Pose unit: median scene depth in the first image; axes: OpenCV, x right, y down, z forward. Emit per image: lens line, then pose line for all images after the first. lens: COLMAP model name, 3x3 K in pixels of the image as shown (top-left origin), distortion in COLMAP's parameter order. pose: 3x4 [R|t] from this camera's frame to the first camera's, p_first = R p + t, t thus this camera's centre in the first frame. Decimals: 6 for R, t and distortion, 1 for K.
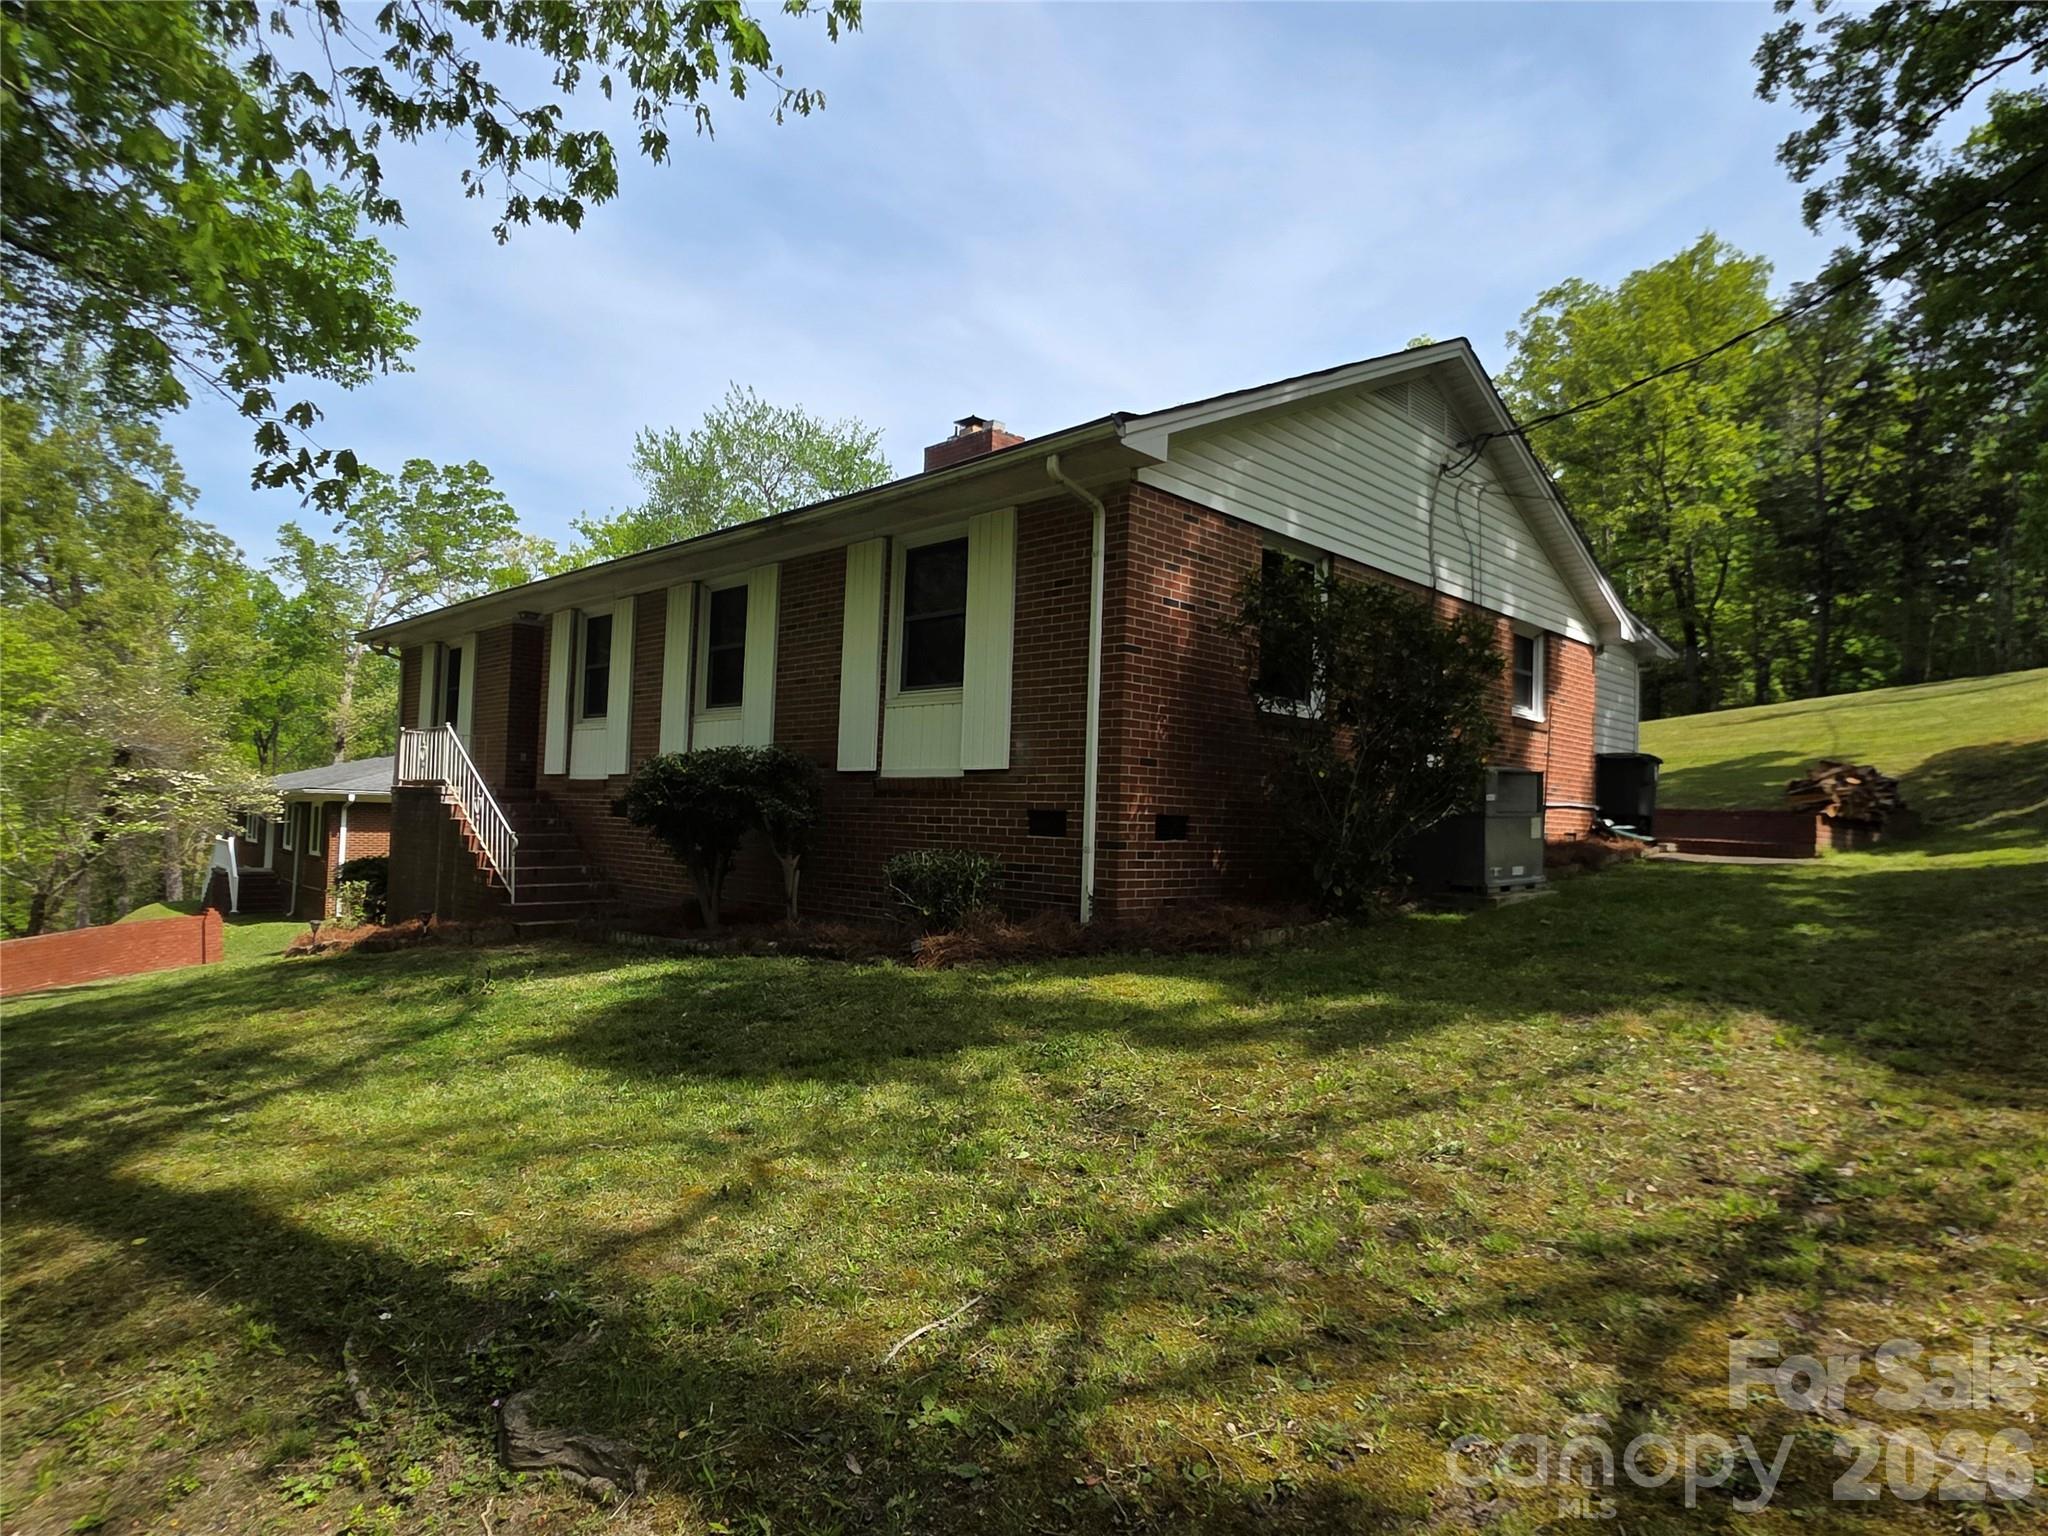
lens RADIAL K [[1188.5, 0, 1024.0], [0, 1188.5, 768.0], [0, 0, 1]] dist [0.001749, 0.000264]
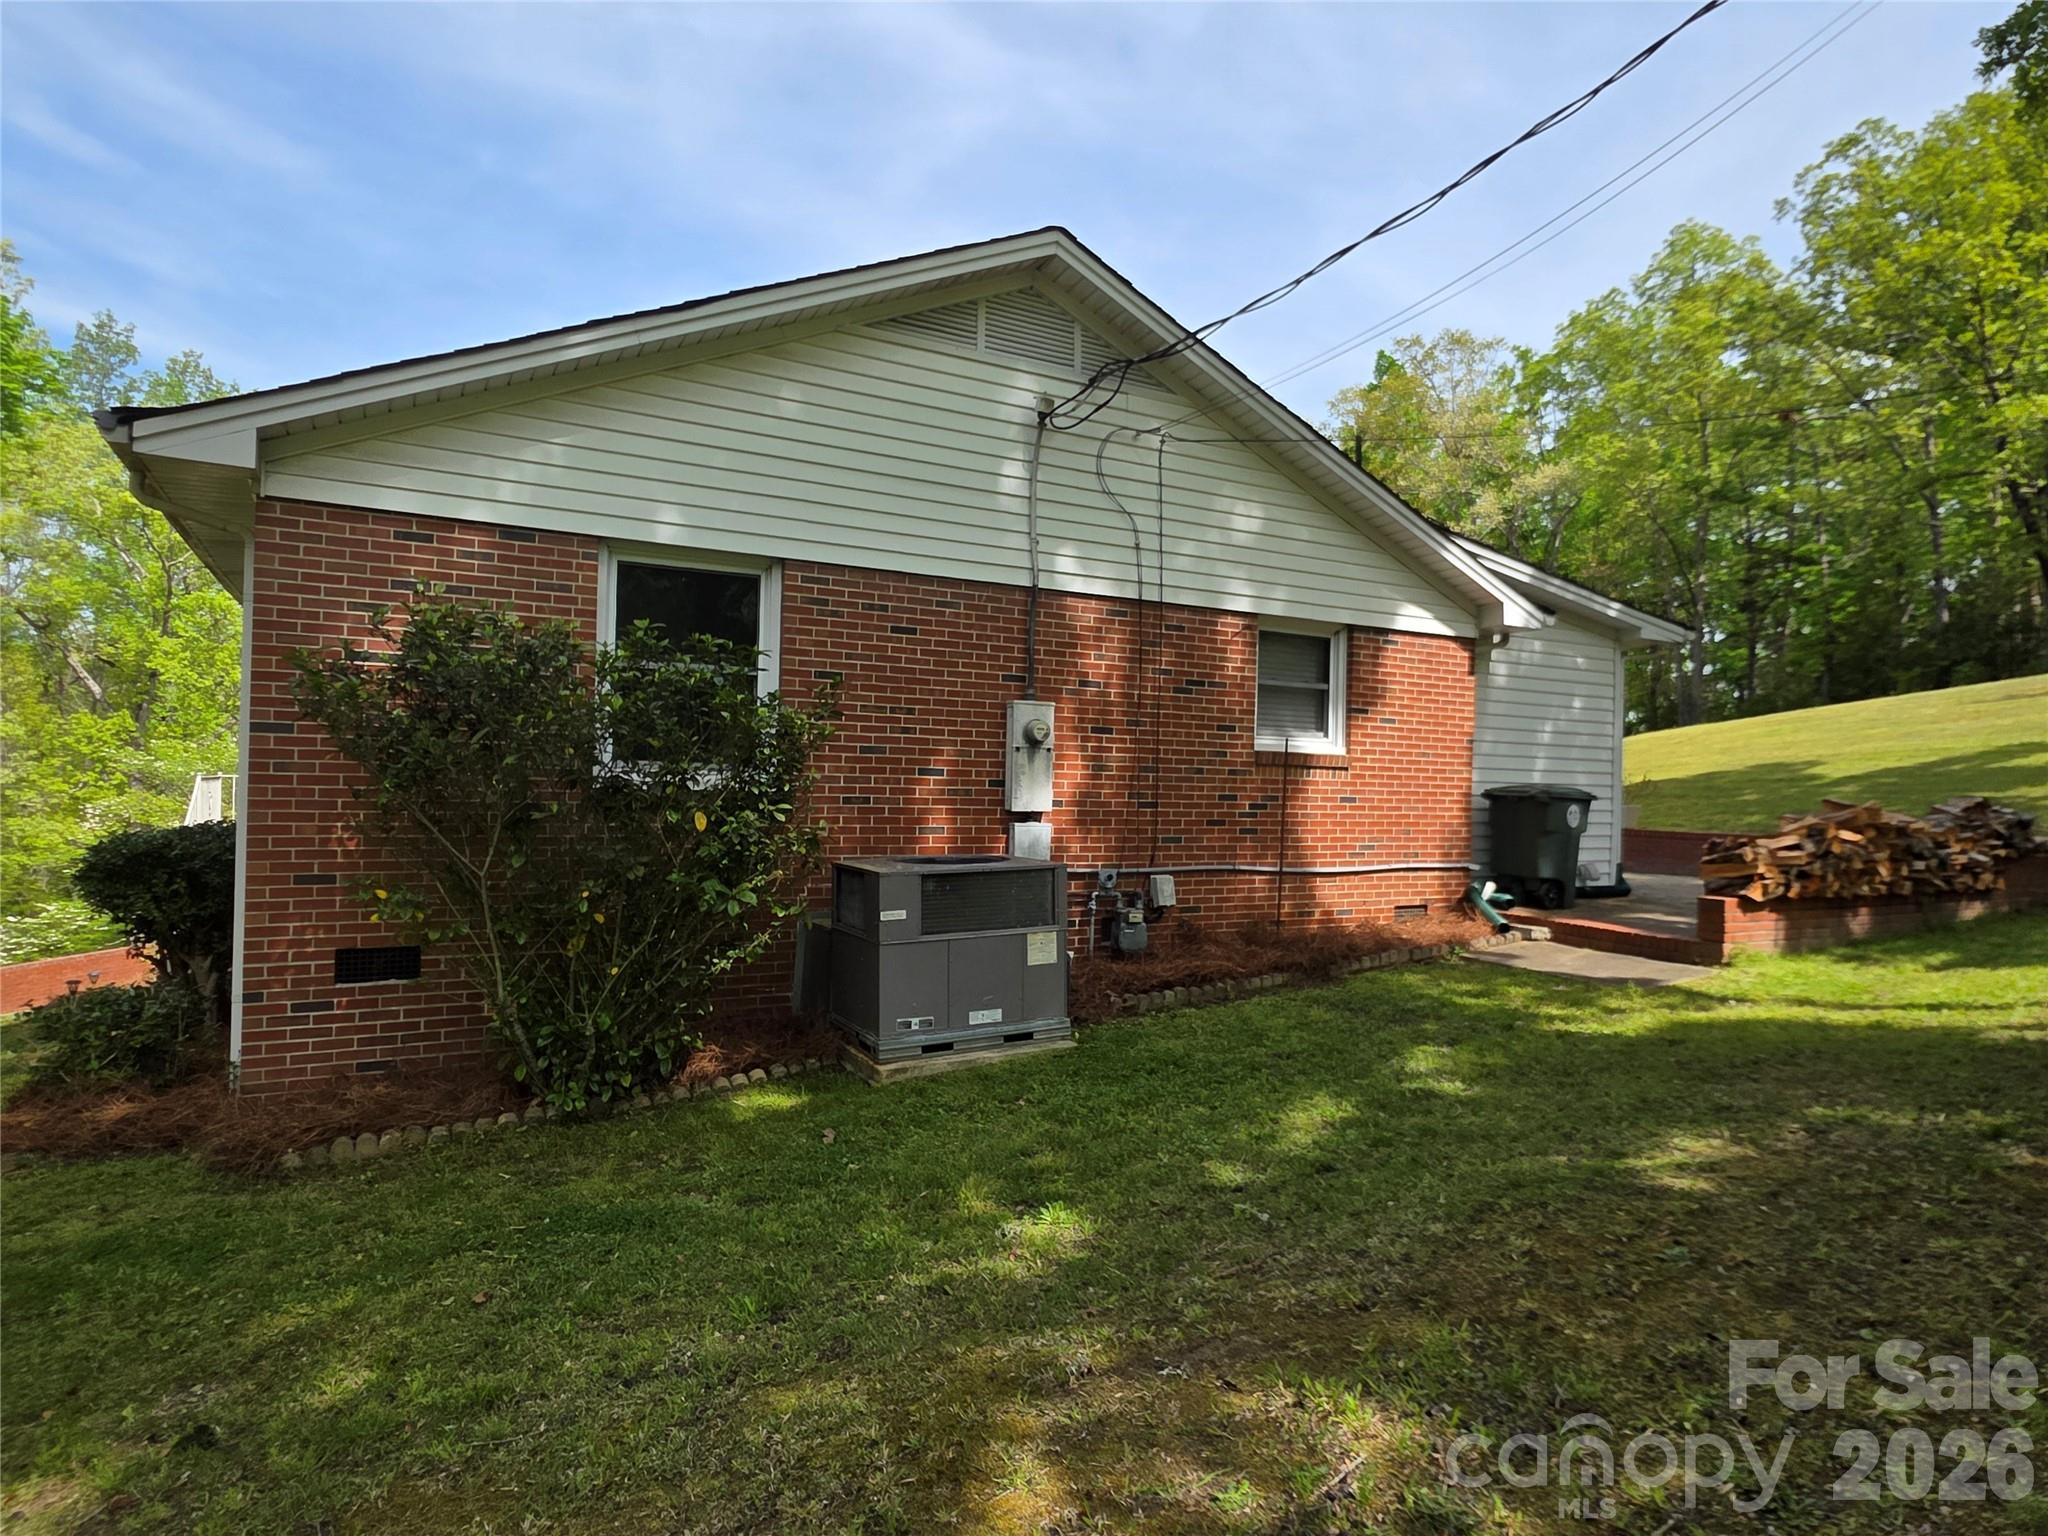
lens RADIAL K [[1188.5, 0, 1024.0], [0, 1188.5, 768.0], [0, 0, 1]] dist [0.001749, 0.000264]
pose [[0.959008, -0.014366, -0.283014, 0.483149], [0.021655, 0.999509, 0.022645, -0.053411], [0.282550, -0.027846, 0.958848, 0.279251]]
